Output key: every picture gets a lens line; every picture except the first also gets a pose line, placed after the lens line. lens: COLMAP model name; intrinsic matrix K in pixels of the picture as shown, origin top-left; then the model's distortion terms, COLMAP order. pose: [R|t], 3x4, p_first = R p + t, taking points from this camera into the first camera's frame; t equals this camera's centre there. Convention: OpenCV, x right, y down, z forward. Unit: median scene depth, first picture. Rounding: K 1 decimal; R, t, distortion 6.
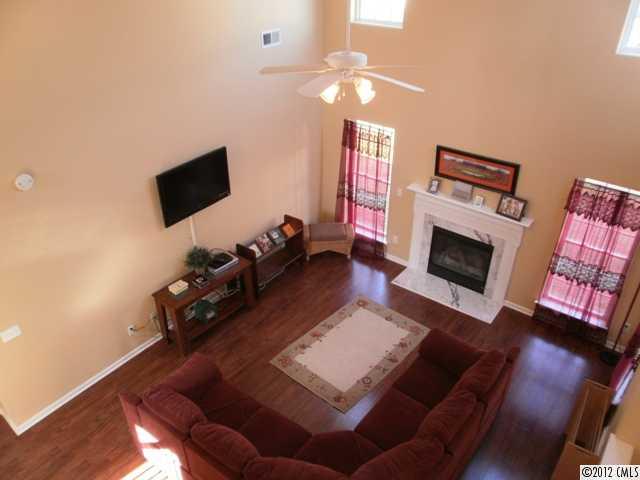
lens RADIAL K [[484.9, 0, 320.0], [0, 484.9, 240.0], [0, 0, 1]] dist [-0.222768, 0.273030]
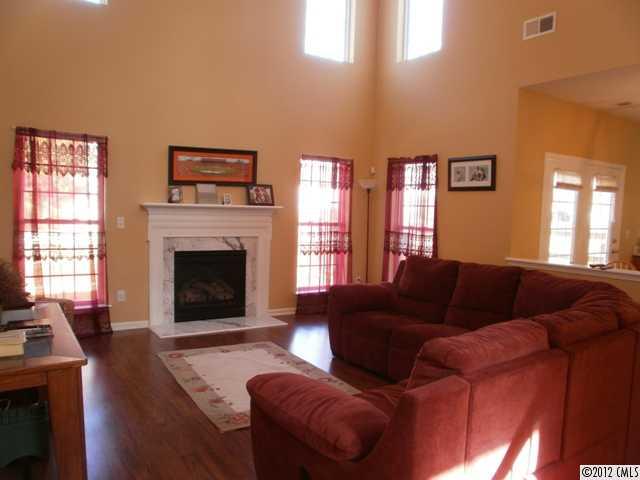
lens RADIAL K [[484.9, 0, 320.0], [0, 484.9, 240.0], [0, 0, 1]] dist [-0.222768, 0.273030]
pose [[0.307583, -0.057434, 0.949786, -0.483884], [0.477754, 0.872557, -0.101954, 0.163518], [-0.822887, 0.485124, 0.295824, 0.610759]]
